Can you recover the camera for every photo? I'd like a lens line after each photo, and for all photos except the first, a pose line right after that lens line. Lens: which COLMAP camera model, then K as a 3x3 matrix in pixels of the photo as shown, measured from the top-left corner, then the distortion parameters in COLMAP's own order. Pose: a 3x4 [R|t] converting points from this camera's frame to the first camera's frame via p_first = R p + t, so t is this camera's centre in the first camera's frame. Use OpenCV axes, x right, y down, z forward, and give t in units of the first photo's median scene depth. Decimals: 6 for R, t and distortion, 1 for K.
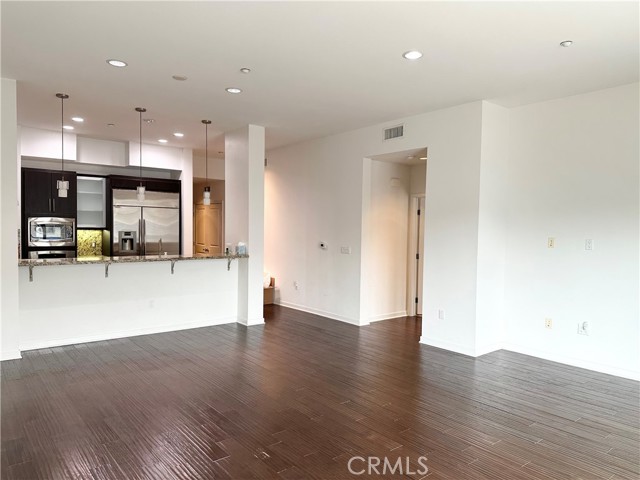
lens RADIAL K [[448.7, 0, 318.5], [0, 448.7, 242.5], [0, 0, 1]] dist [0.069637, -0.090498]
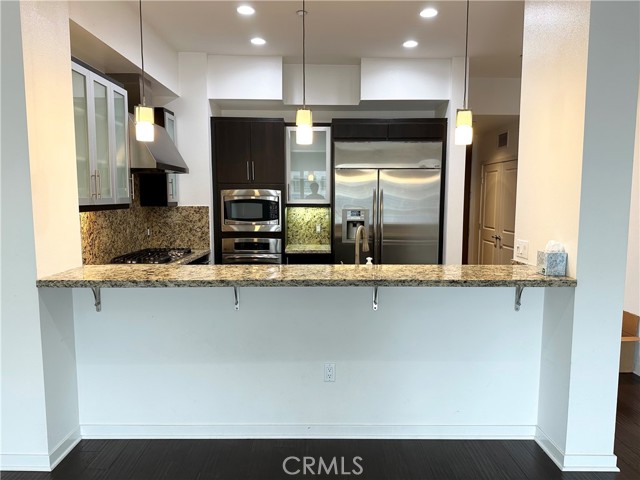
lens RADIAL K [[448.7, 0, 318.5], [0, 448.7, 242.5], [0, 0, 1]] dist [0.069637, -0.090498]
pose [[0.782838, 0.050942, -0.620136, -0.076074], [-0.014072, 0.997838, 0.064205, -0.018140], [0.622066, -0.041535, 0.781862, 0.482557]]
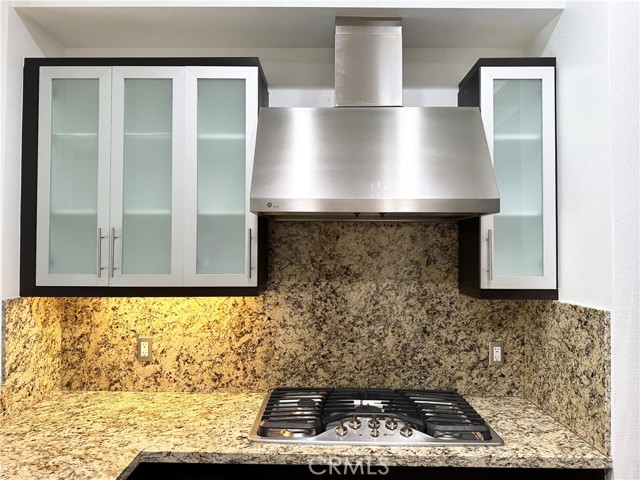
lens RADIAL K [[448.7, 0, 318.5], [0, 448.7, 242.5], [0, 0, 1]] dist [0.069637, -0.090498]
pose [[-0.636850, -0.035905, -0.770151, -0.504635], [-0.038867, 0.999140, -0.014441, -0.062049], [0.770008, 0.020737, -0.637698, 1.119934]]
